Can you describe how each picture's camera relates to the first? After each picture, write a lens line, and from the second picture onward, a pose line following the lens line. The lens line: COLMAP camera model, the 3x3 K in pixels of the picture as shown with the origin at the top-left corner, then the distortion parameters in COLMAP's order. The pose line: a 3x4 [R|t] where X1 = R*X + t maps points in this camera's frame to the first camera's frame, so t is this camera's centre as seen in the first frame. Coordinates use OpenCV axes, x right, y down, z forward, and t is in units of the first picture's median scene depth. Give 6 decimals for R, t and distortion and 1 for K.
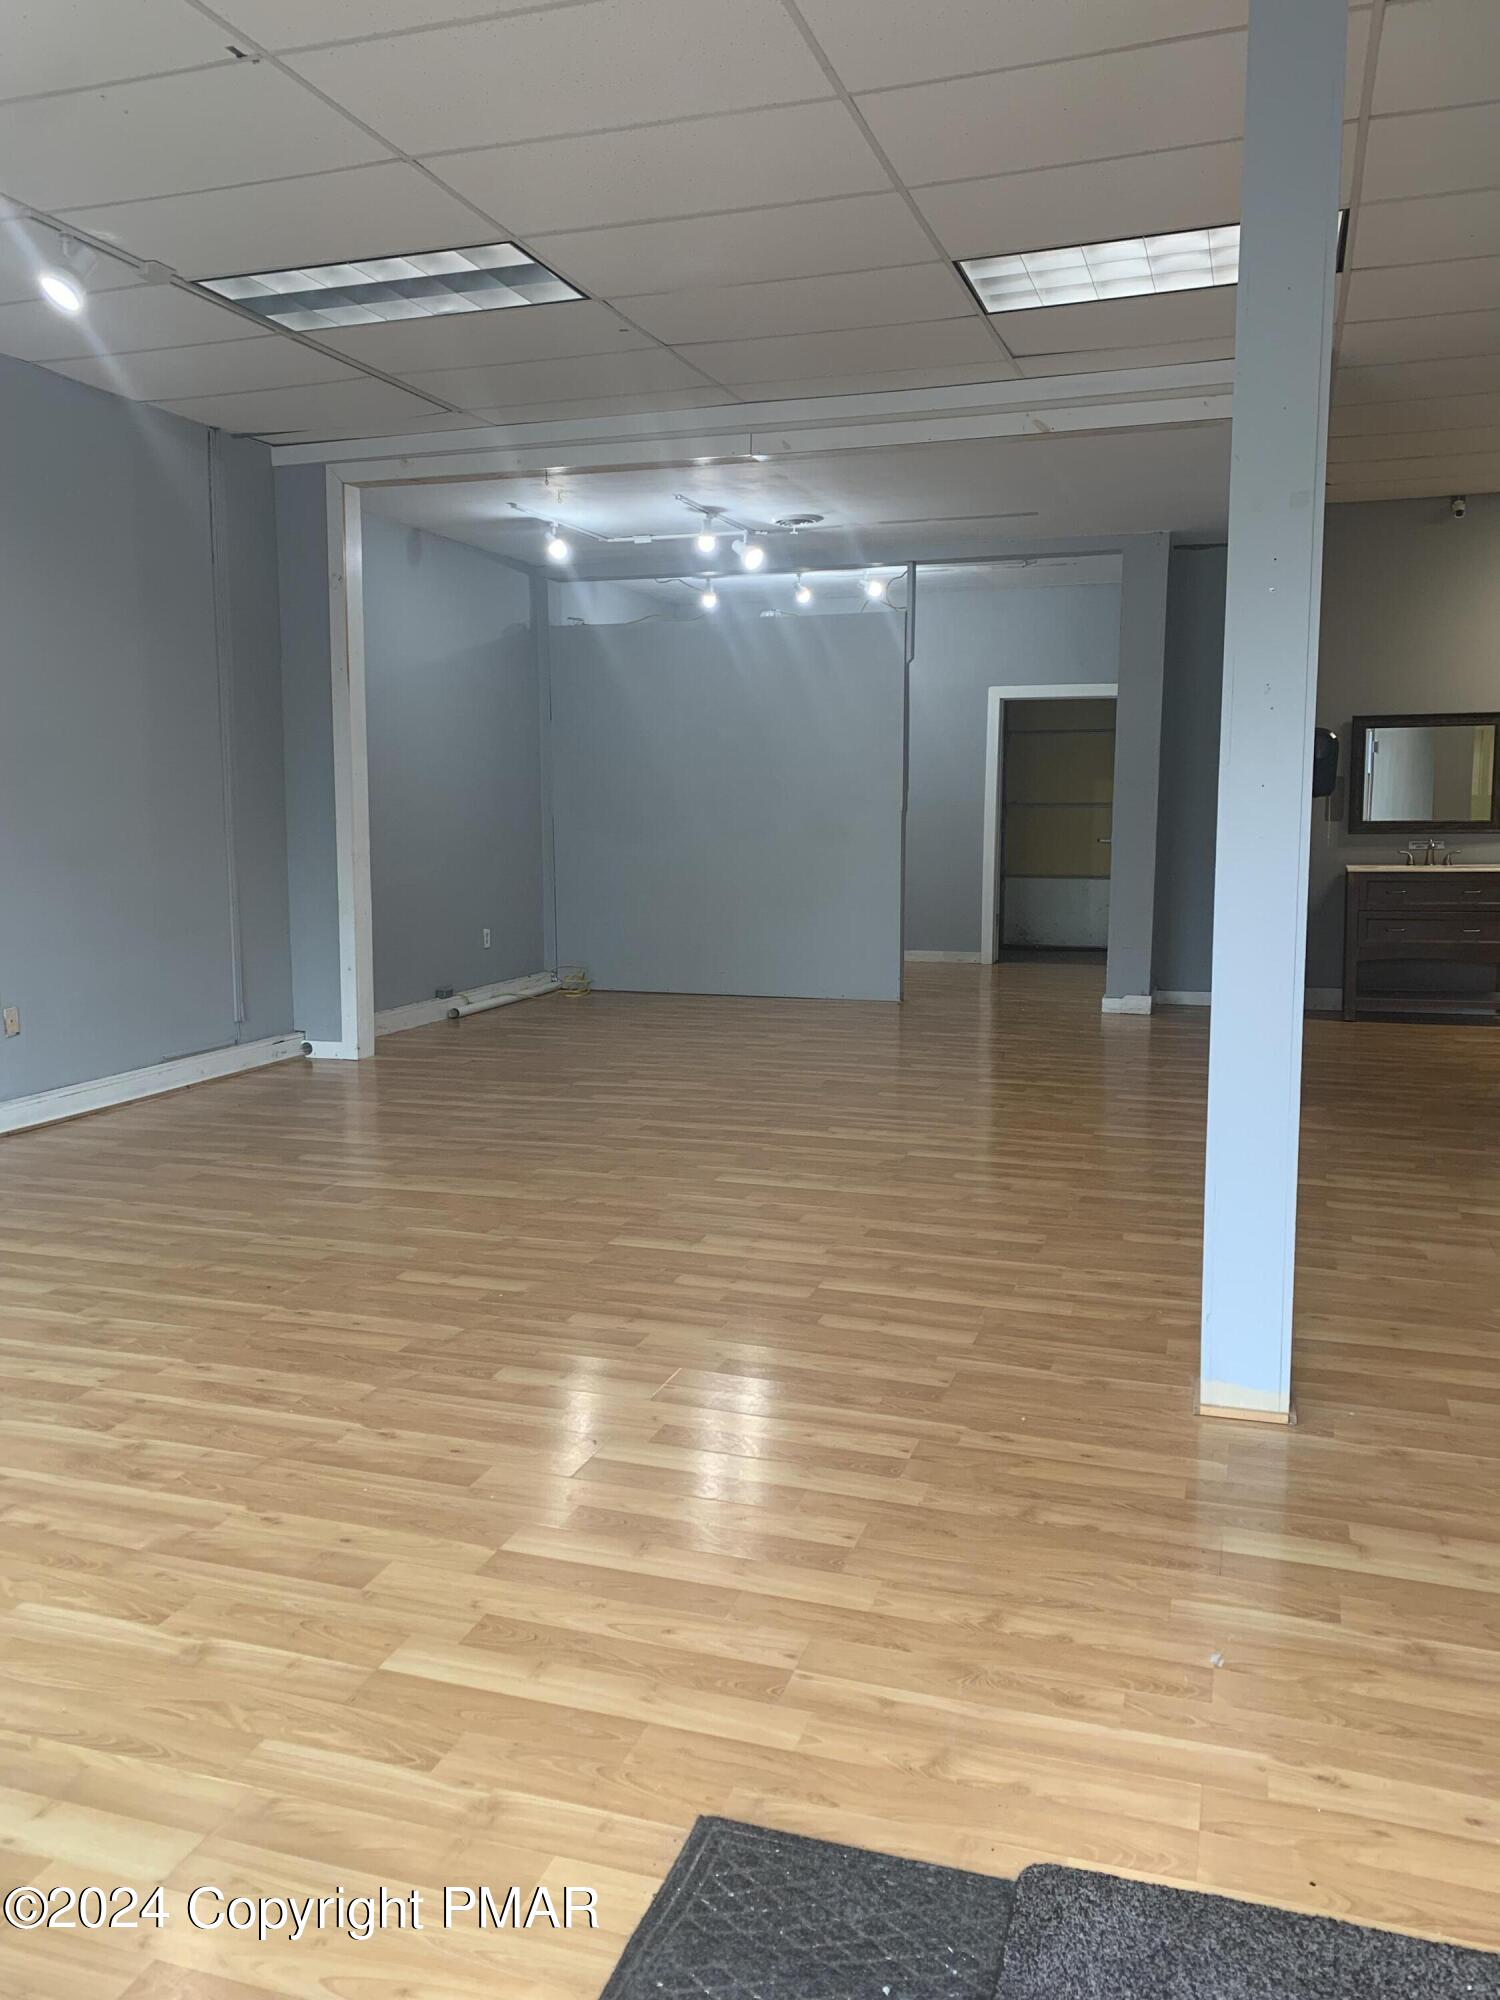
lens RADIAL K [[1557.1, 0, 748.3], [0, 1557.1, 1000.2], [0, 0, 1]] dist [0.001640, 0.006526]
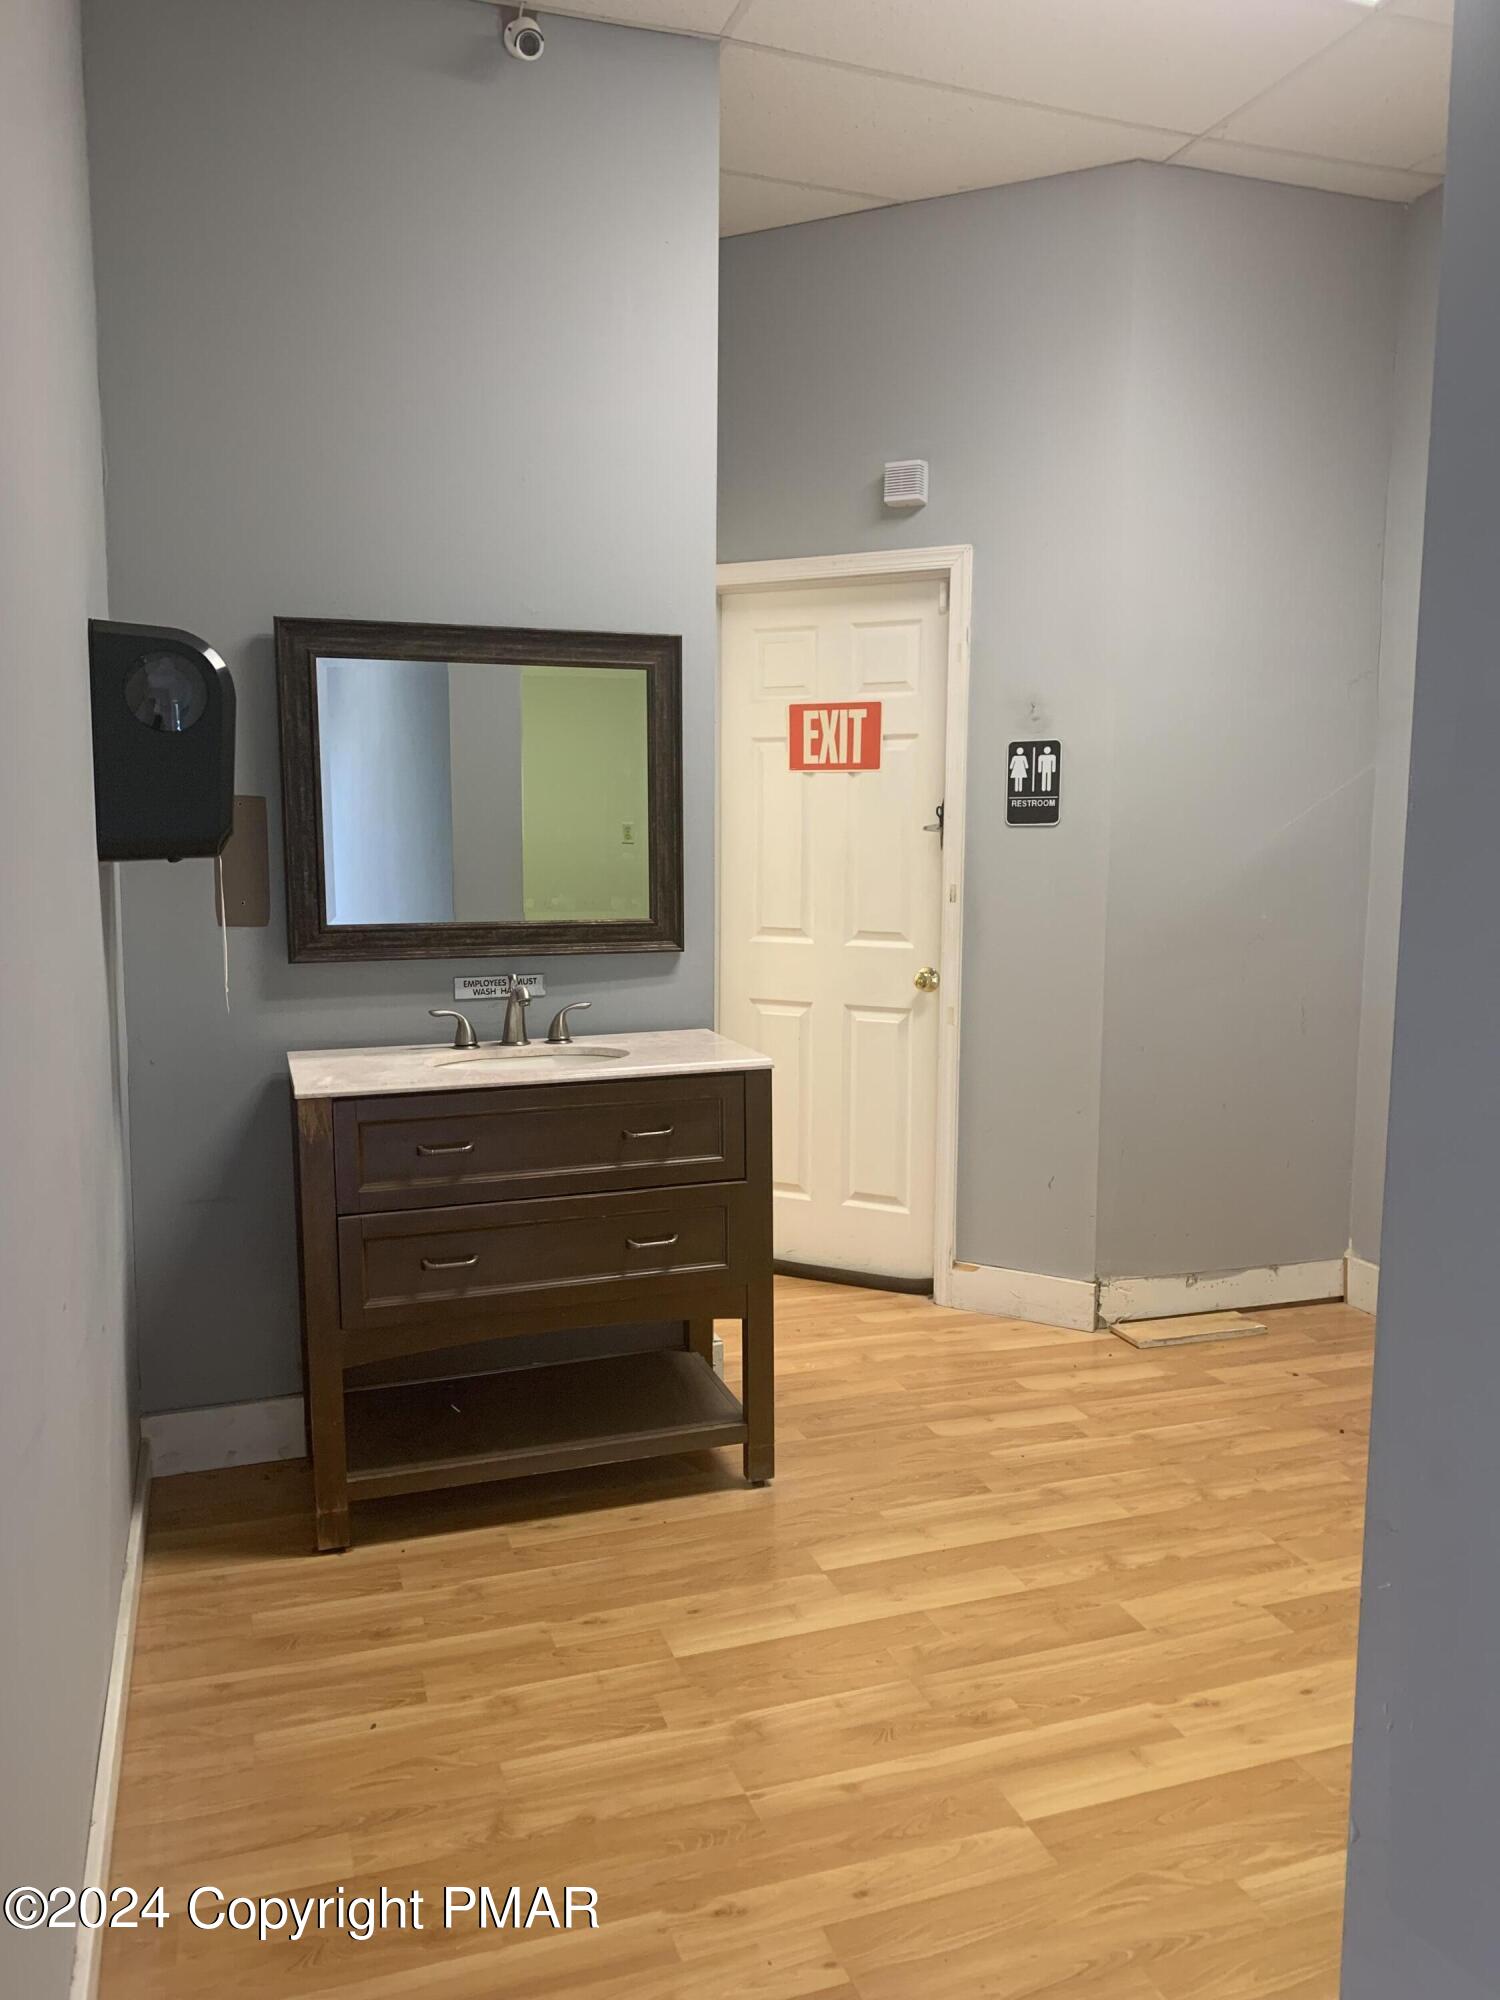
lens RADIAL K [[1557.1, 0, 753.3], [0, 1557.1, 1002.0], [0, 0, 1]] dist [0.001640, 0.006526]
pose [[0.787397, -0.065996, 0.612903, 0.257546], [0.072382, 0.997273, 0.014396, -0.096751], [-0.612181, 0.033028, 0.790027, 0.672227]]
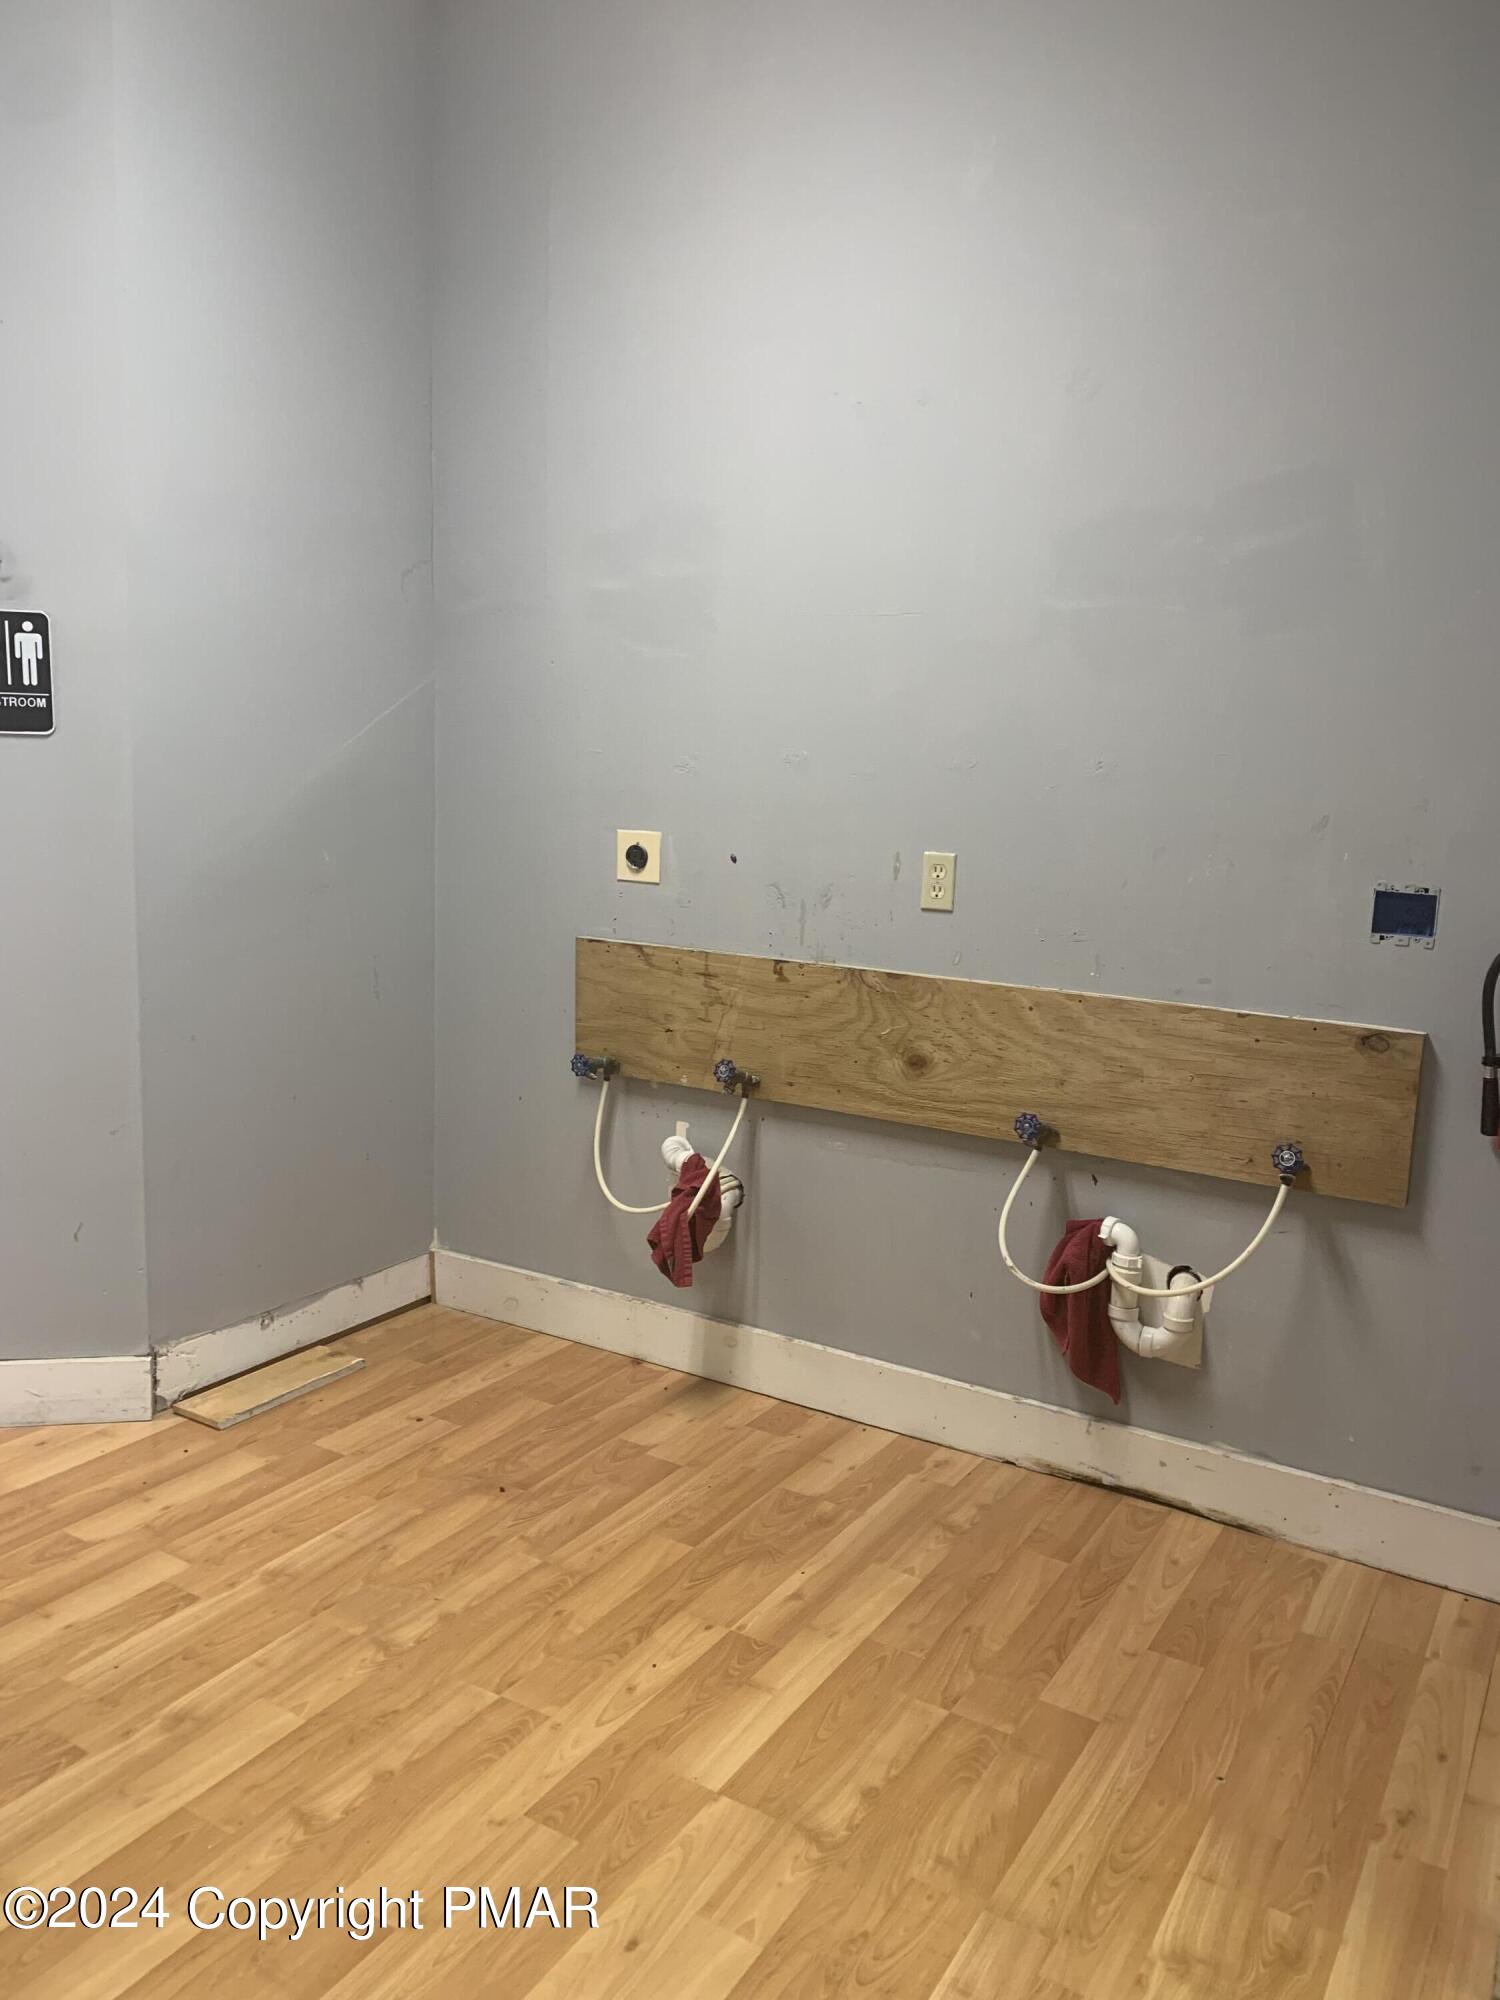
lens RADIAL K [[1557.1, 0, 745.2], [0, 1557.1, 998.8], [0, 0, 1]] dist [0.001640, 0.006526]
pose [[0.213541, -0.144635, 0.966168, 0.314997], [0.091306, 0.987606, 0.127664, -0.108177], [-0.972658, 0.060956, 0.224100, 0.757944]]
